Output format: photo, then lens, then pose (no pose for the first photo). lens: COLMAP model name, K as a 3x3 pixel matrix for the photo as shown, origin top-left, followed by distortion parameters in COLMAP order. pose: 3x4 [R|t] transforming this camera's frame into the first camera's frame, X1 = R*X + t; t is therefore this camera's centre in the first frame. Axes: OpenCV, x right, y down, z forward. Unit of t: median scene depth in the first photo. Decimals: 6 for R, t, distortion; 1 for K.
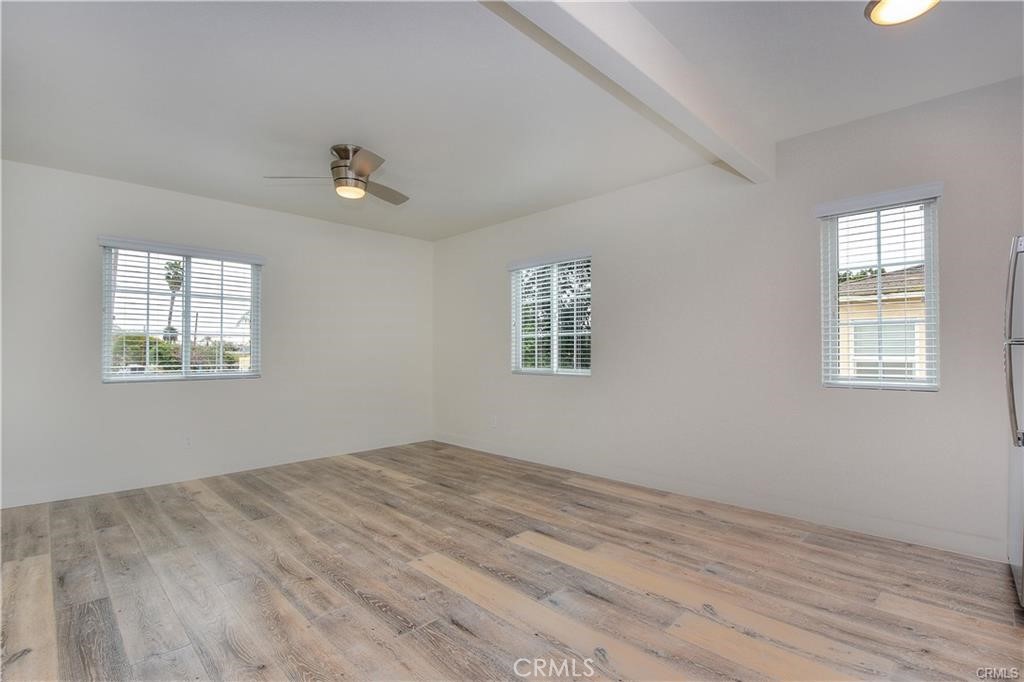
lens RADIAL K [[479.5, 0, 510.1], [0, 479.5, 346.9], [0, 0, 1]] dist [0.000886, 0.000340]
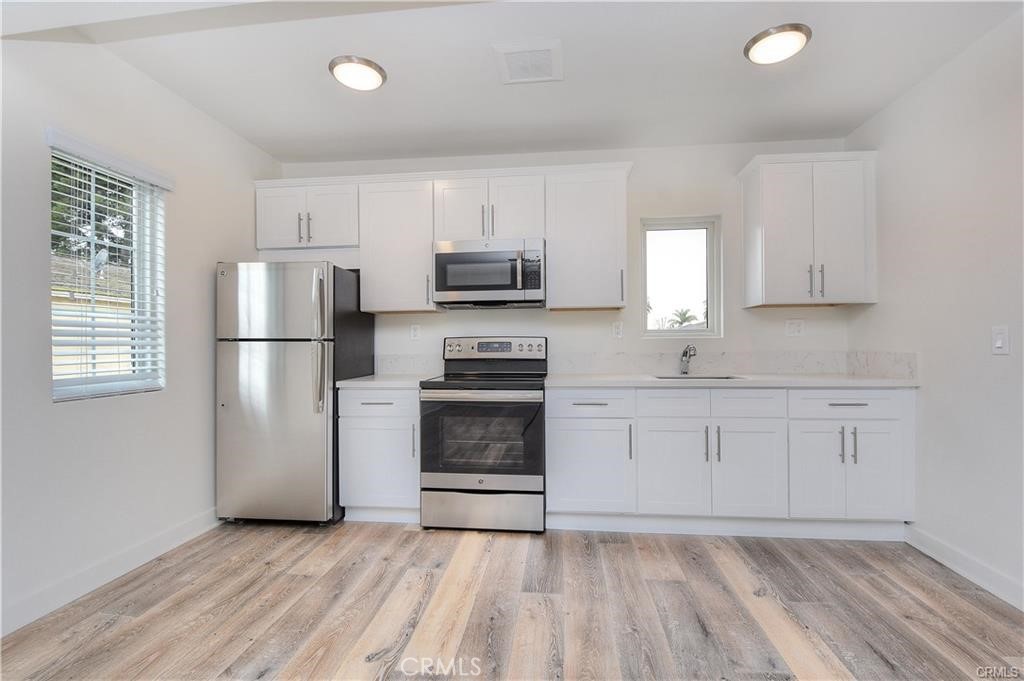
lens RADIAL K [[446.8, 0, 493.6], [0, 446.8, 340.7], [0, 0, 1]] dist [-0.001255, -0.000430]
pose [[-0.604711, 0.006382, 0.796419, -0.348982], [-0.013029, 0.999755, -0.017905, -0.022348], [-0.796338, -0.021204, -0.604479, 1.225677]]
